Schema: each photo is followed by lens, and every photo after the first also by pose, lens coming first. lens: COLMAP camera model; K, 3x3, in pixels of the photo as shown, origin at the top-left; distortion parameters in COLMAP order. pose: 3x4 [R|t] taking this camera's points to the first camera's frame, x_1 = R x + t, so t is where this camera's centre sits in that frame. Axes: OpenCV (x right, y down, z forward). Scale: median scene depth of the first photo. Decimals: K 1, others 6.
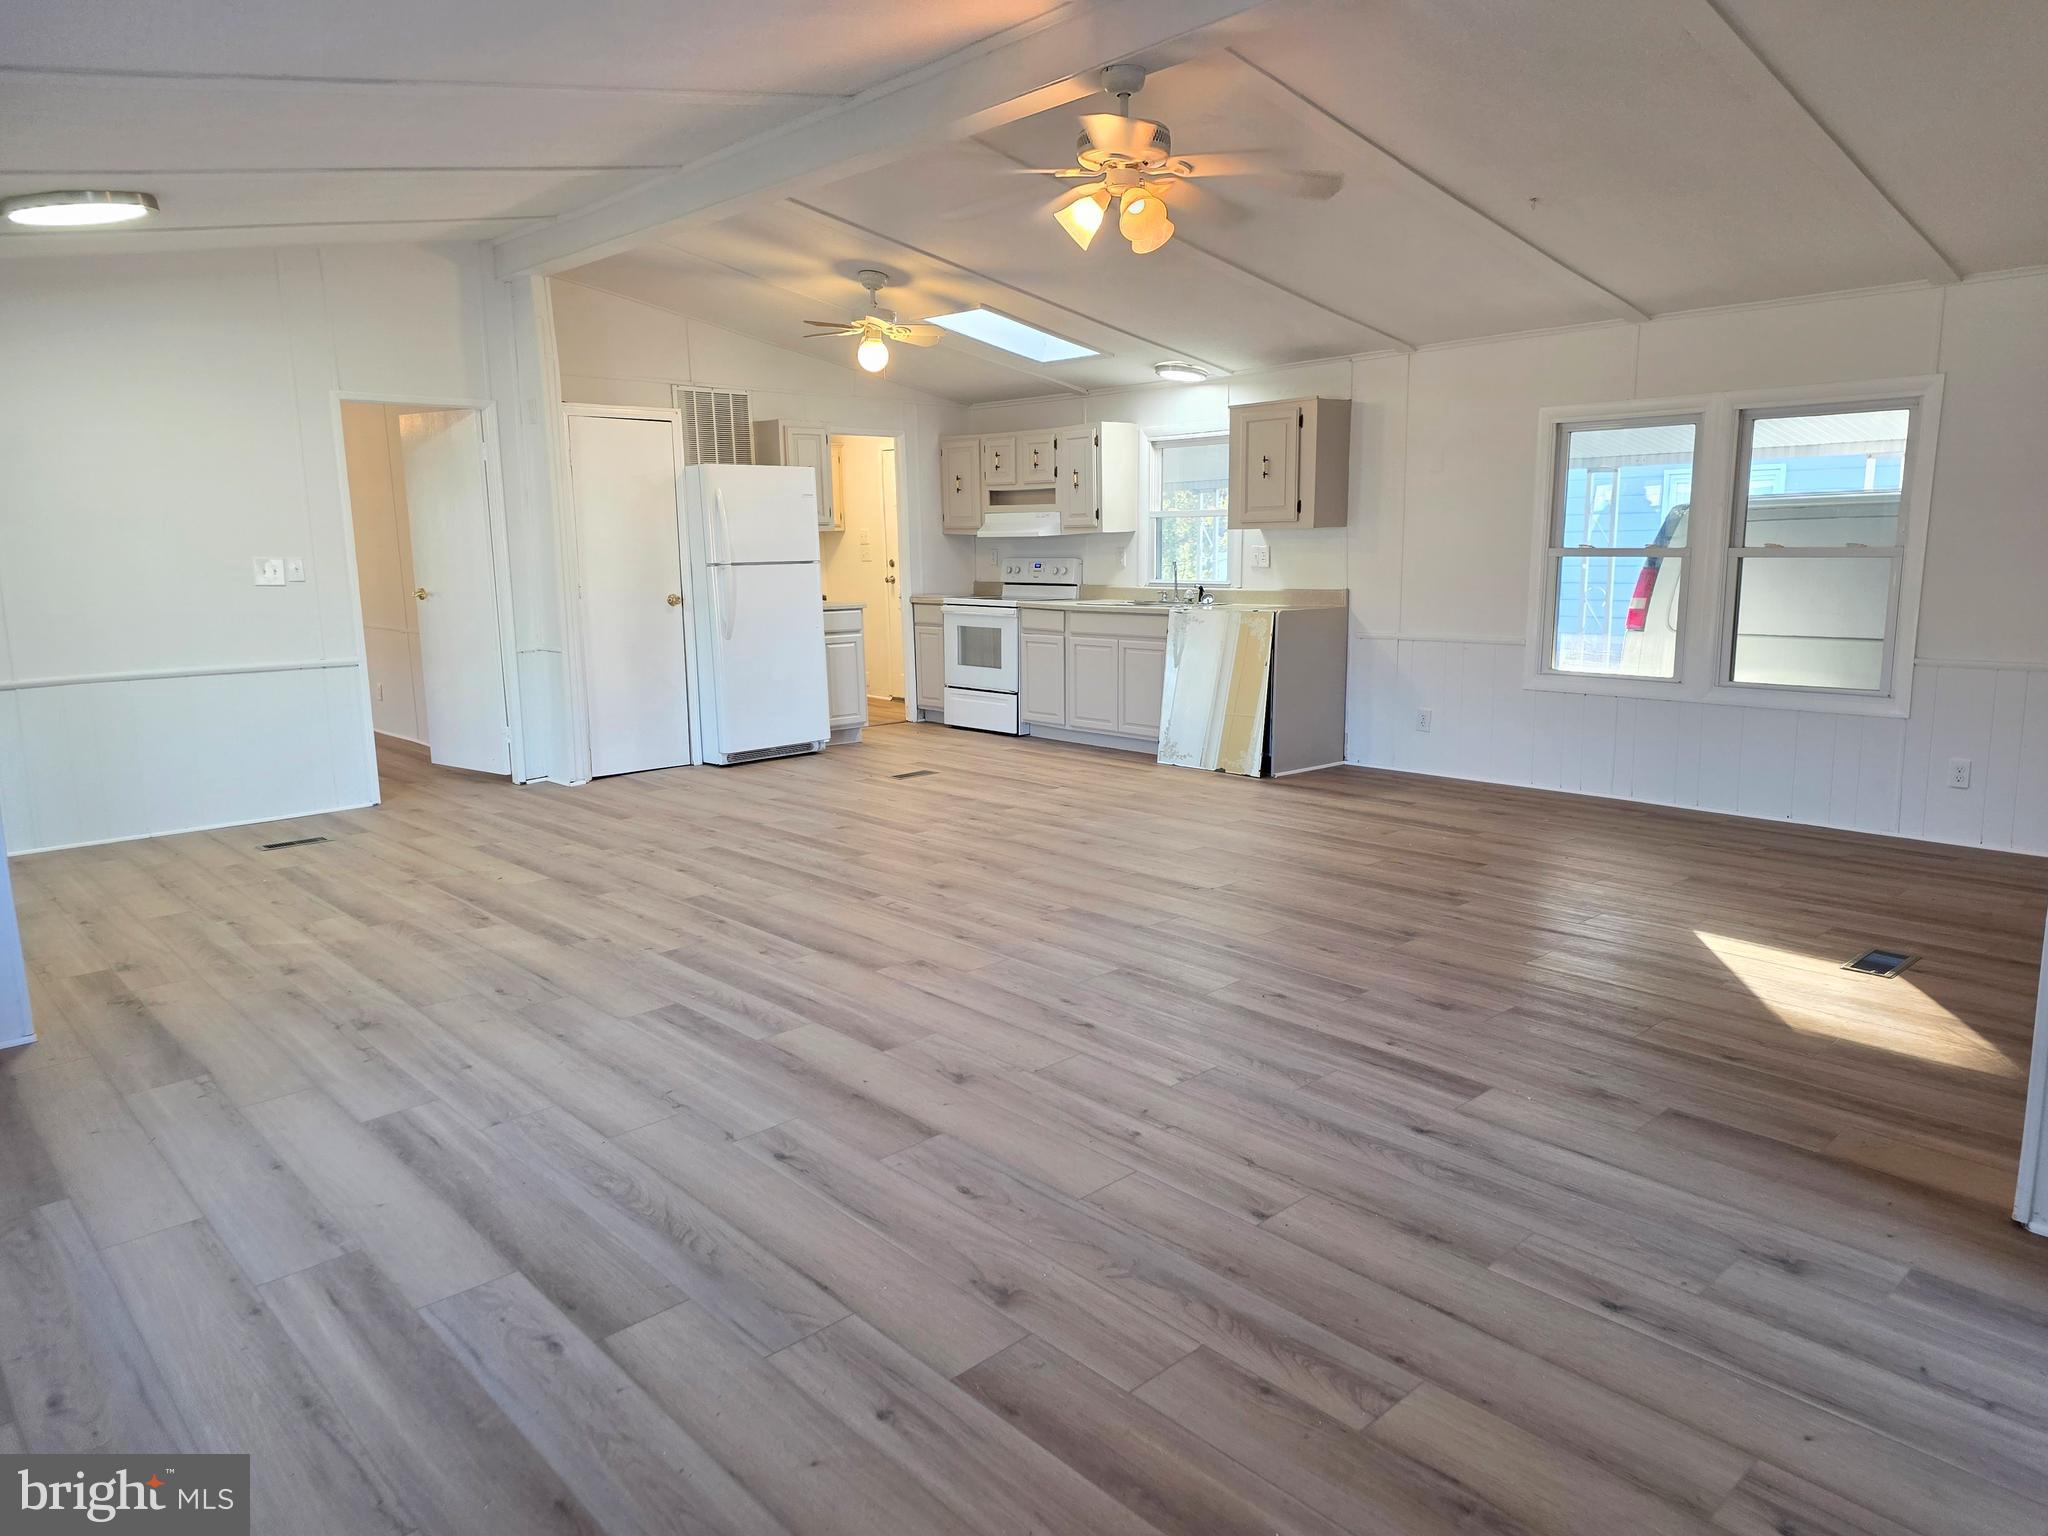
lens RADIAL K [[1375.7, 0, 1026.9], [0, 1375.7, 766.7], [0, 0, 1]] dist [0.084877, -0.063356]
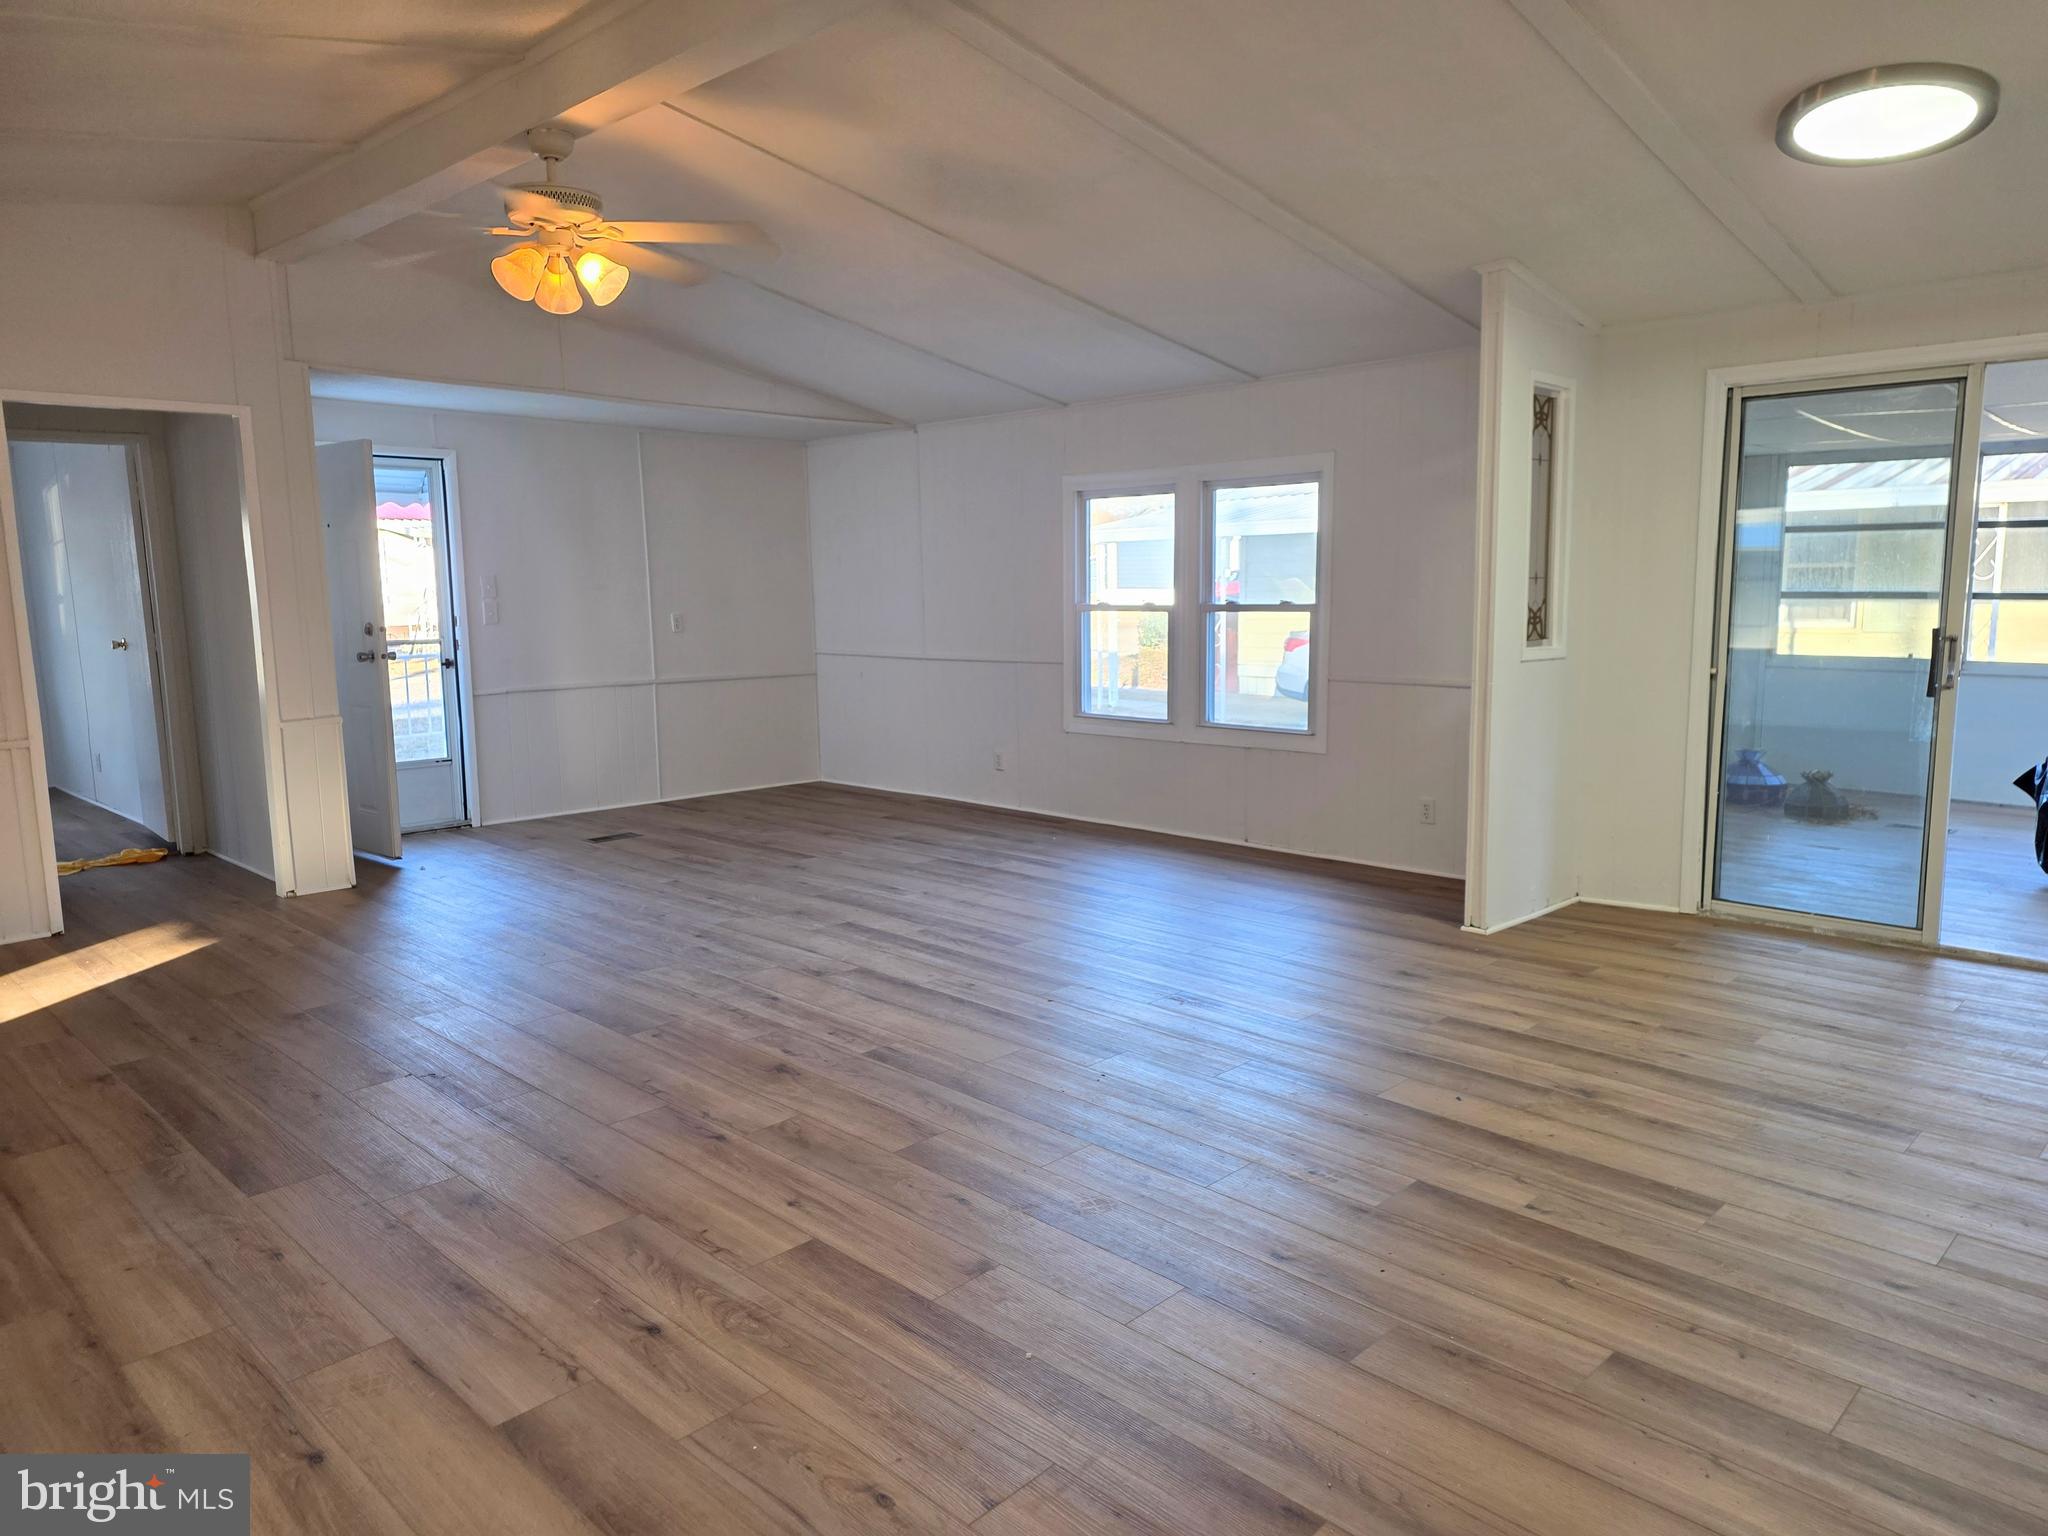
lens RADIAL K [[1375.7, 0, 1026.7], [0, 1375.7, 759.6], [0, 0, 1]] dist [0.084877, -0.063356]
pose [[-0.998099, 0.038494, -0.048140, -0.102458], [0.022278, 0.953507, 0.300547, -0.180049], [0.057471, 0.298904, -0.952551, 1.045752]]
